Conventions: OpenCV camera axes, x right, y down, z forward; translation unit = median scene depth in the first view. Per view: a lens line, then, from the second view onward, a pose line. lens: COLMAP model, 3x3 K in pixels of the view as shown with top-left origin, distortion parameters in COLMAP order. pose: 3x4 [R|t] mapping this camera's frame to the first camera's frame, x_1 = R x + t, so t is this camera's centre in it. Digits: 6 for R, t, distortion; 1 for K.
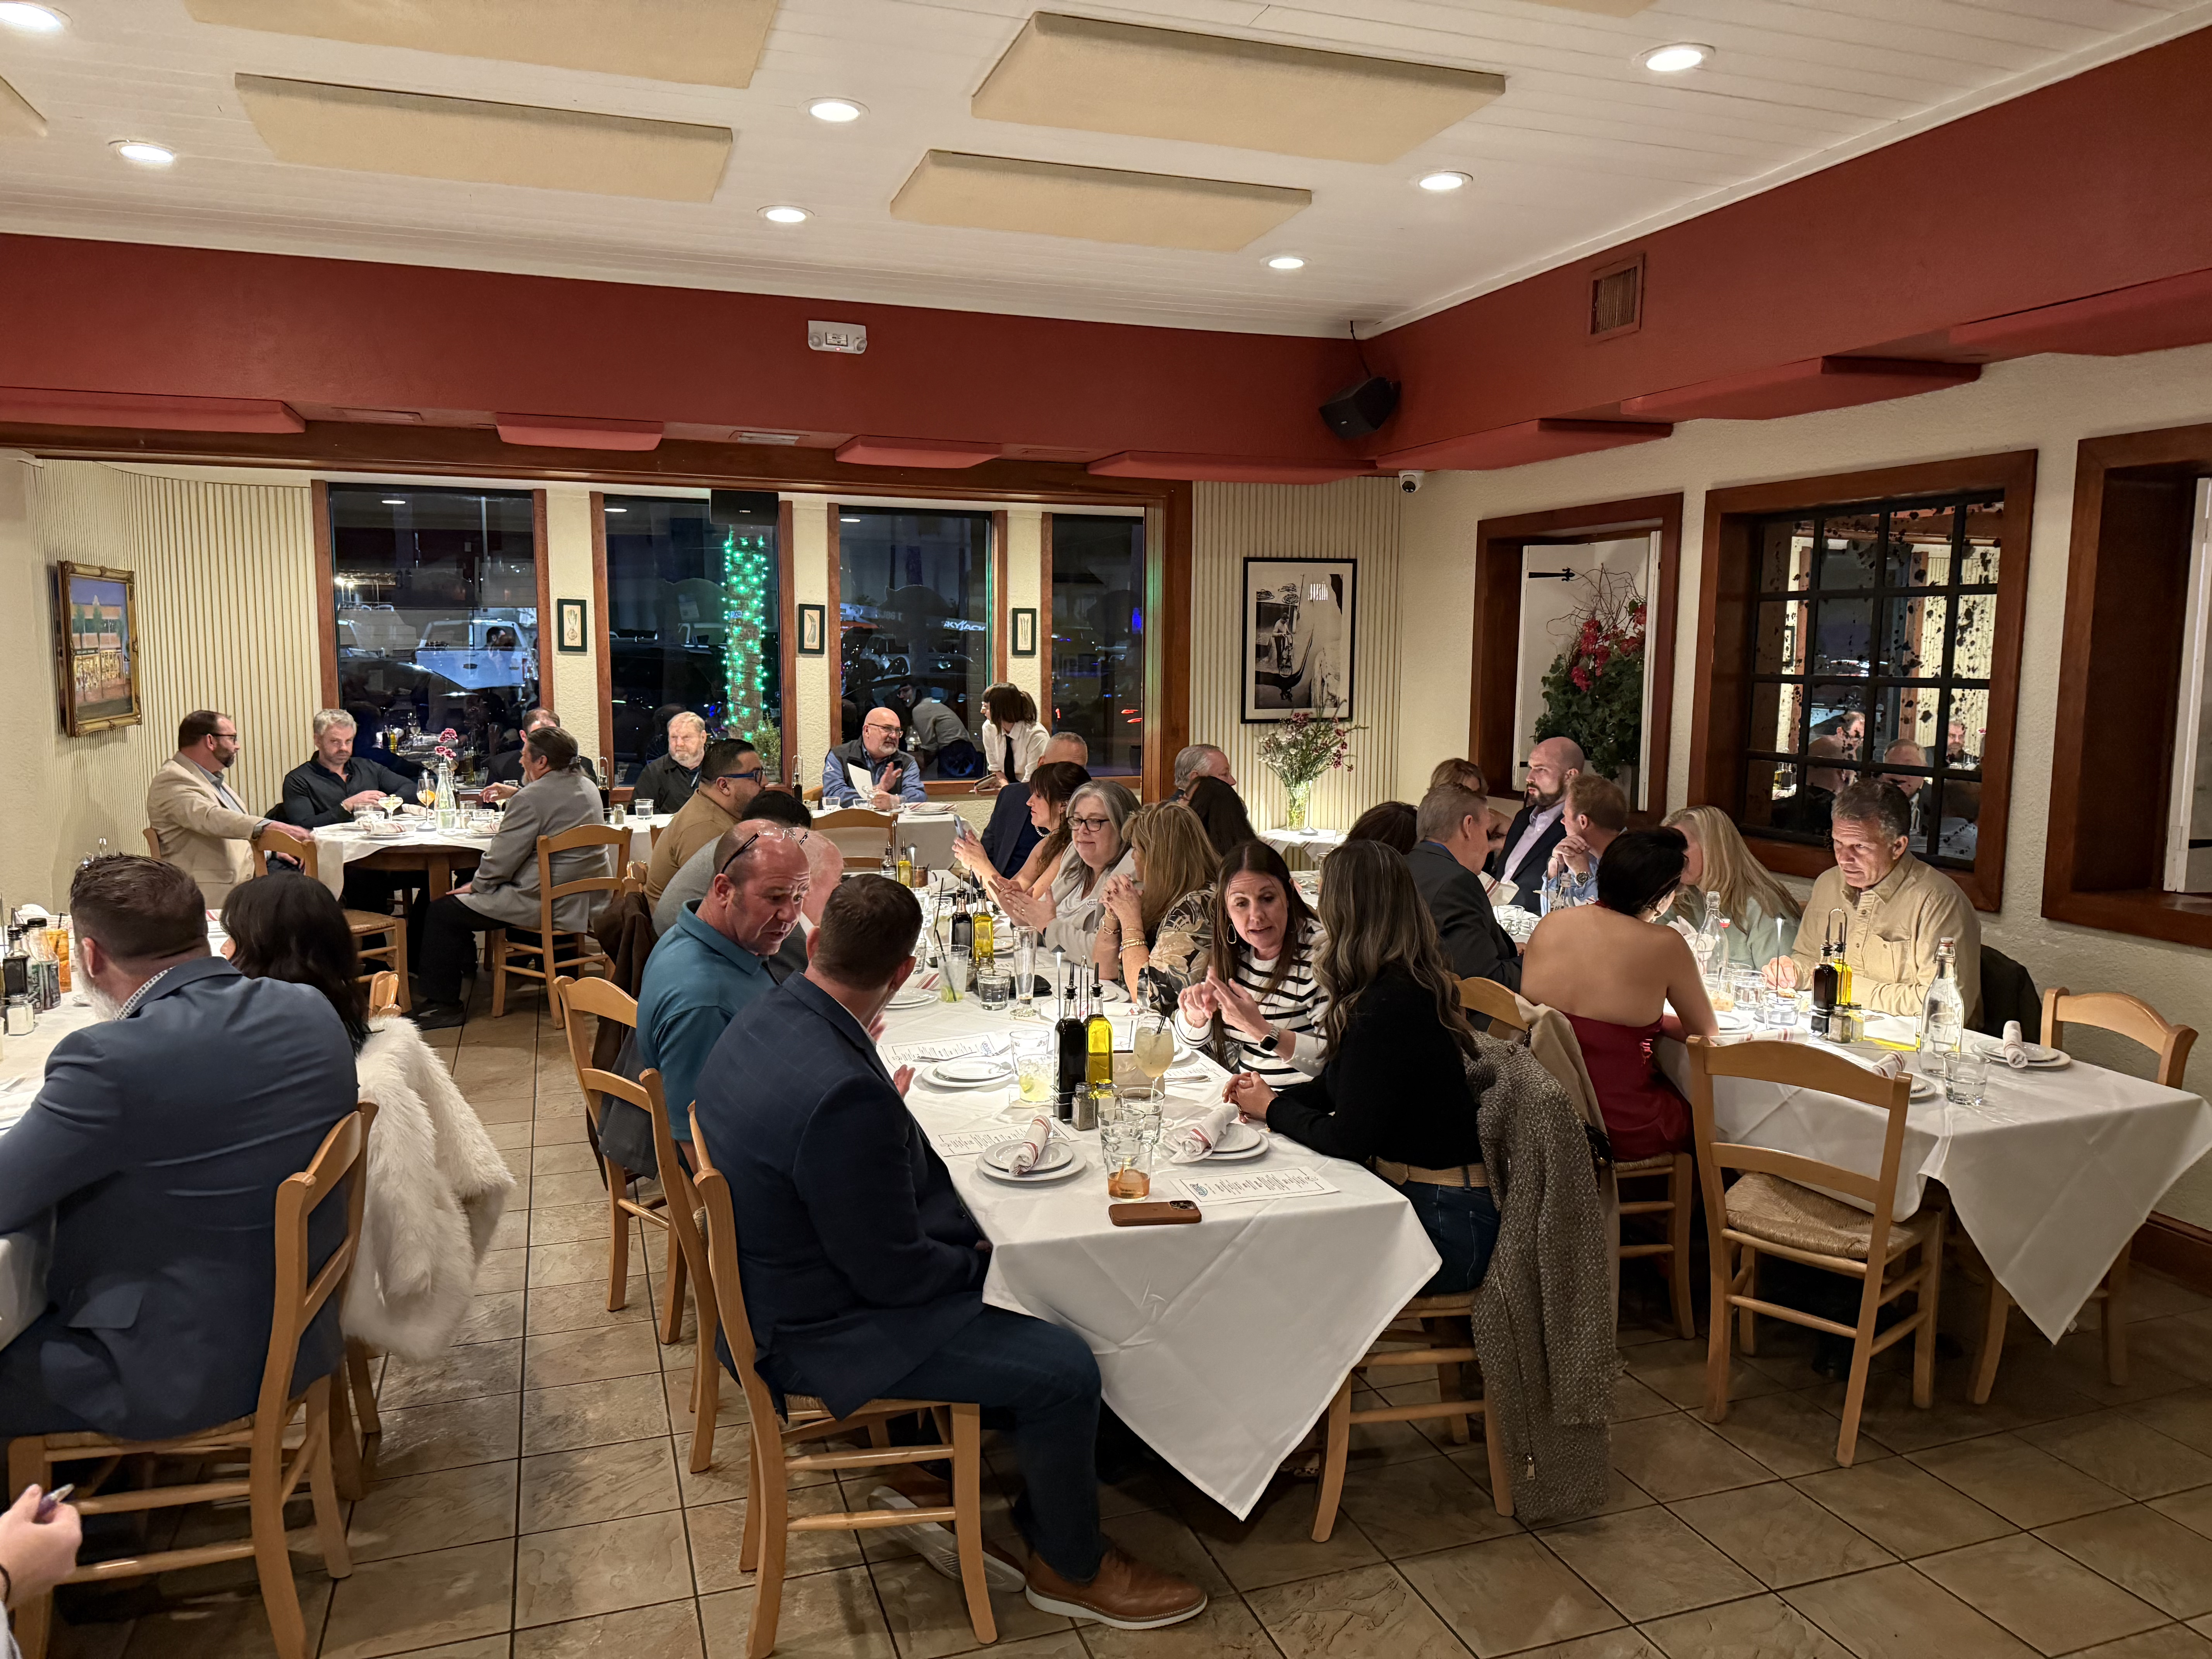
lens RADIAL K [[1584.0, 0, 1119.4], [0, 1584.0, 818.6], [0, 0, 1]] dist [0.035805, -0.054278]
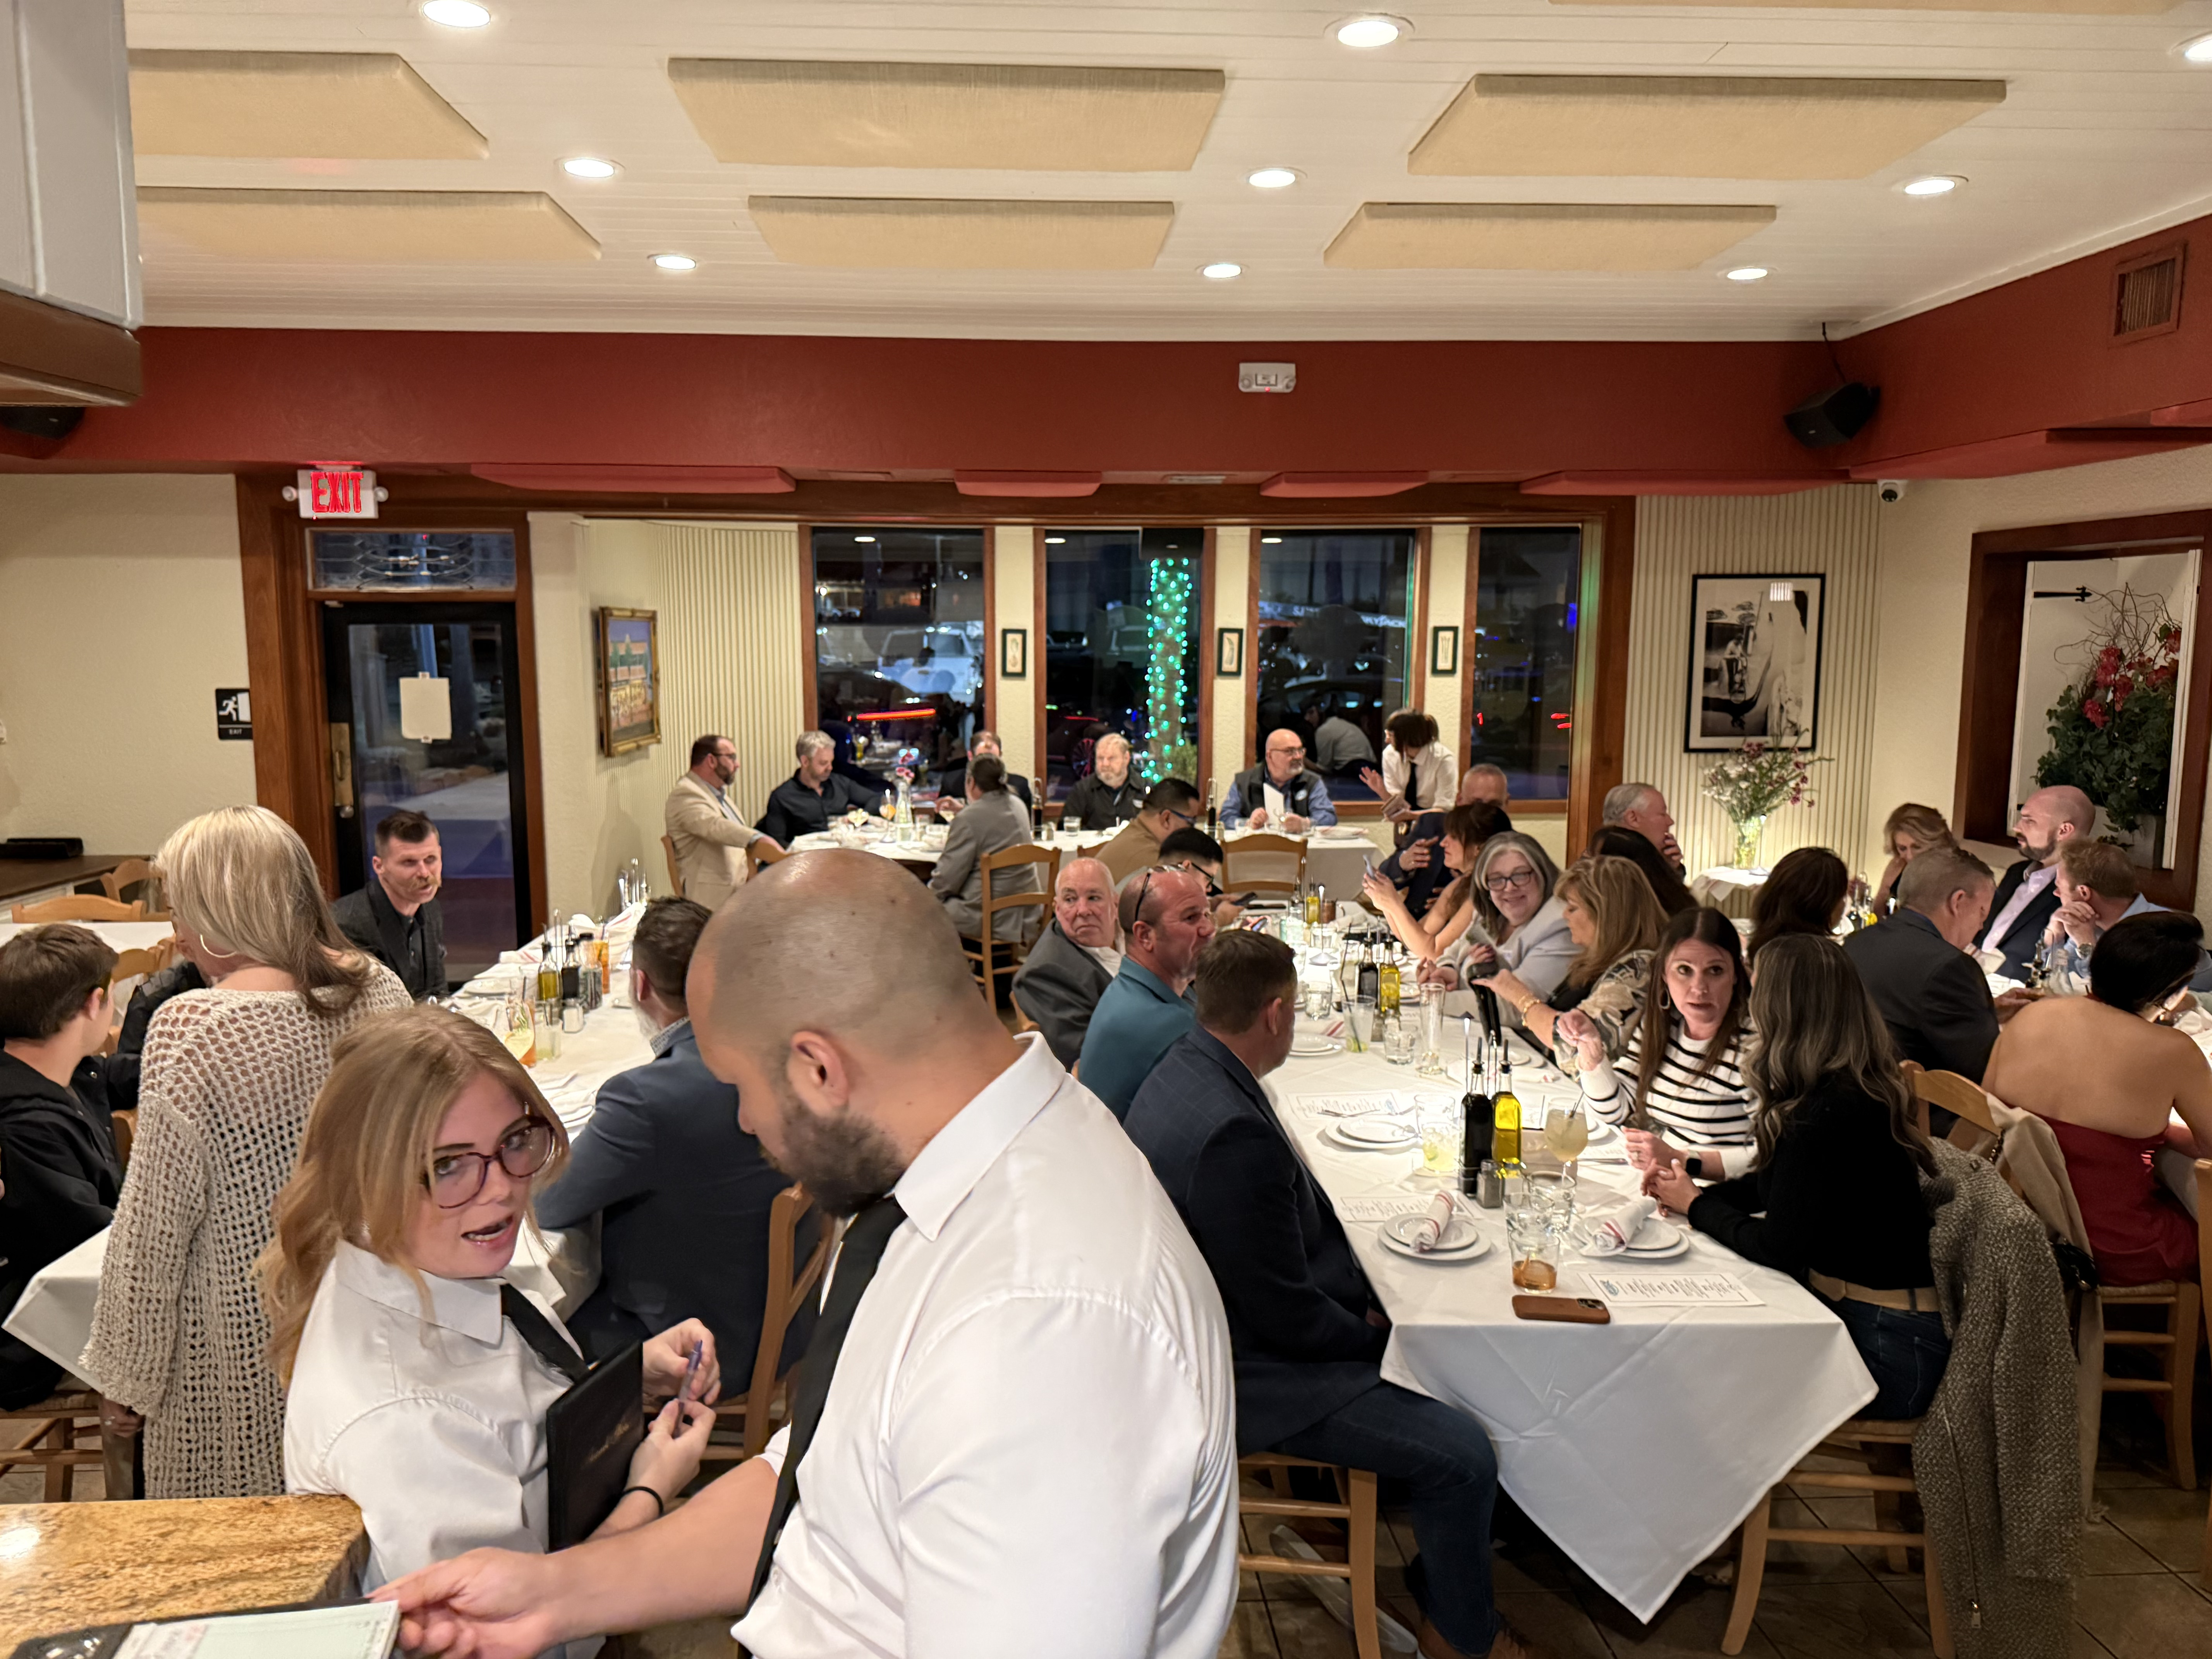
lens RADIAL K [[1584.0, 0, 1062.9], [0, 1584.0, 840.7], [0, 0, 1]] dist [0.035805, -0.054278]
pose [[0.955911, 0.029290, -0.292192, 0.003683], [-0.024314, 0.999491, 0.020647, -0.028069], [0.292648, -0.012633, 0.956137, -0.020699]]
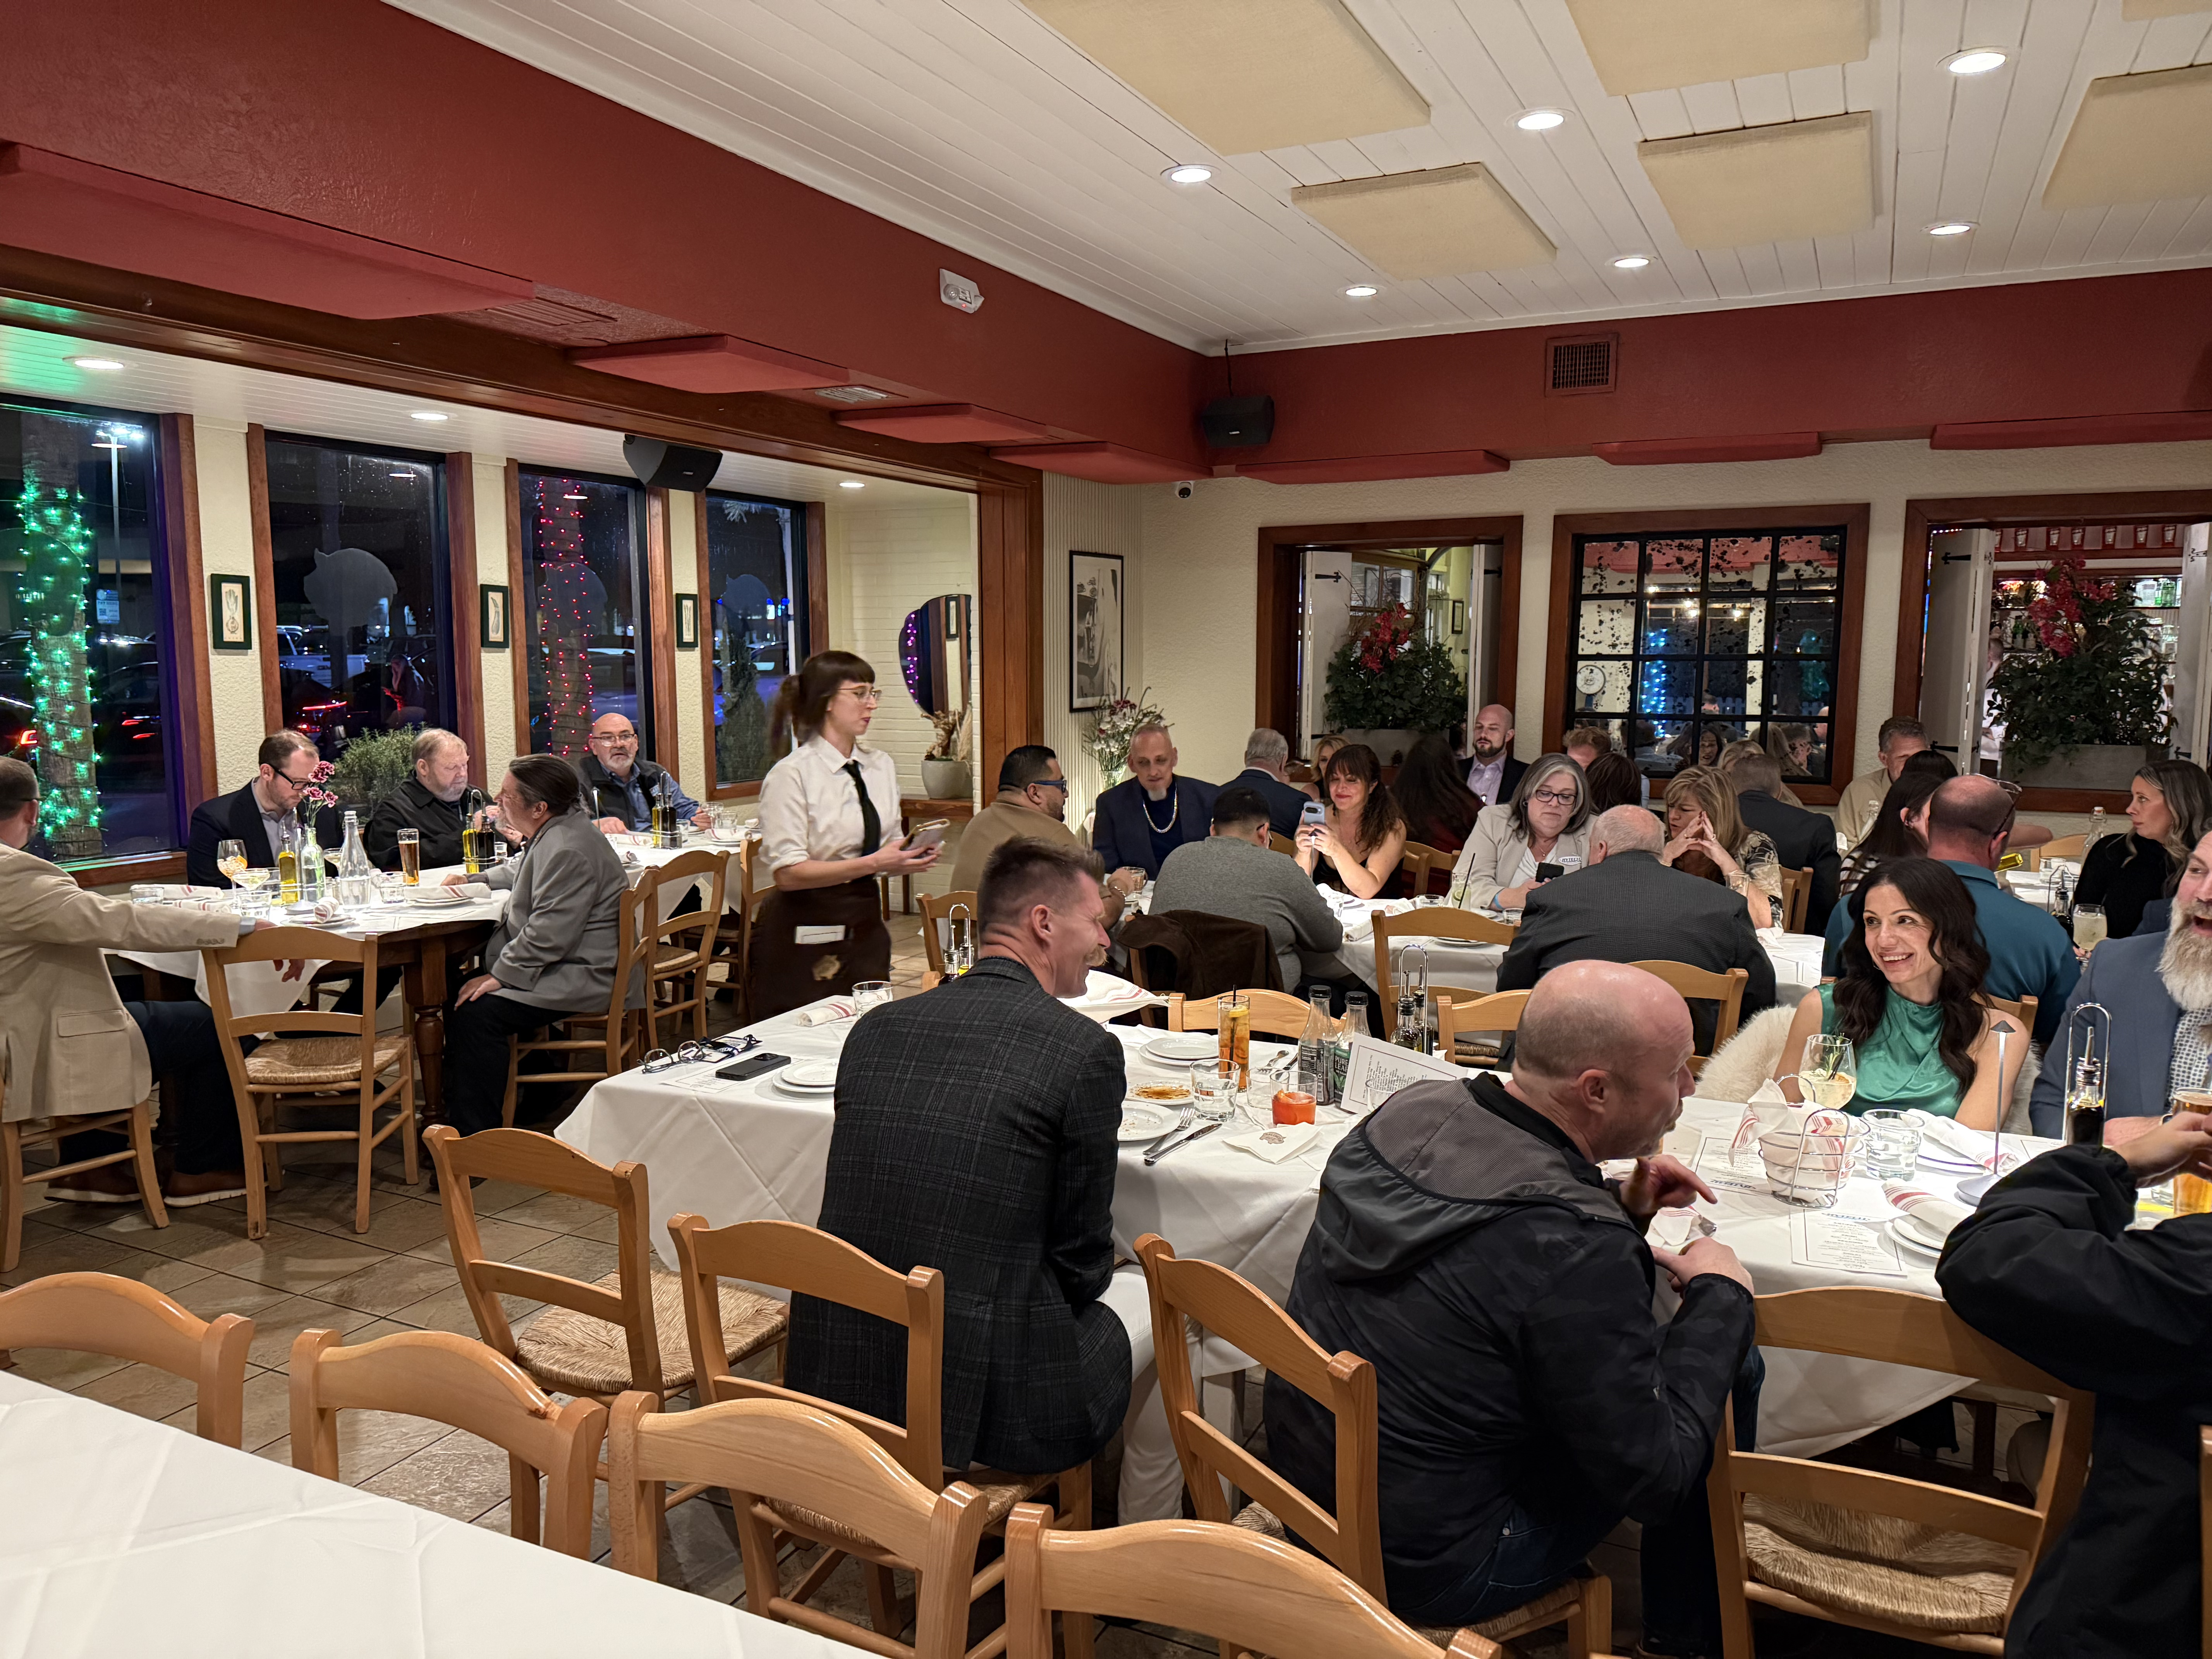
lens RADIAL K [[1584.0, 0, 1087.8], [0, 1584.0, 859.4], [0, 0, 1]] dist [0.035805, -0.054278]
pose [[0.713556, -0.096244, 0.693956, -0.955532], [0.079648, 0.995241, 0.056132, -0.032469], [-0.696056, 0.015219, 0.717826, 0.373998]]
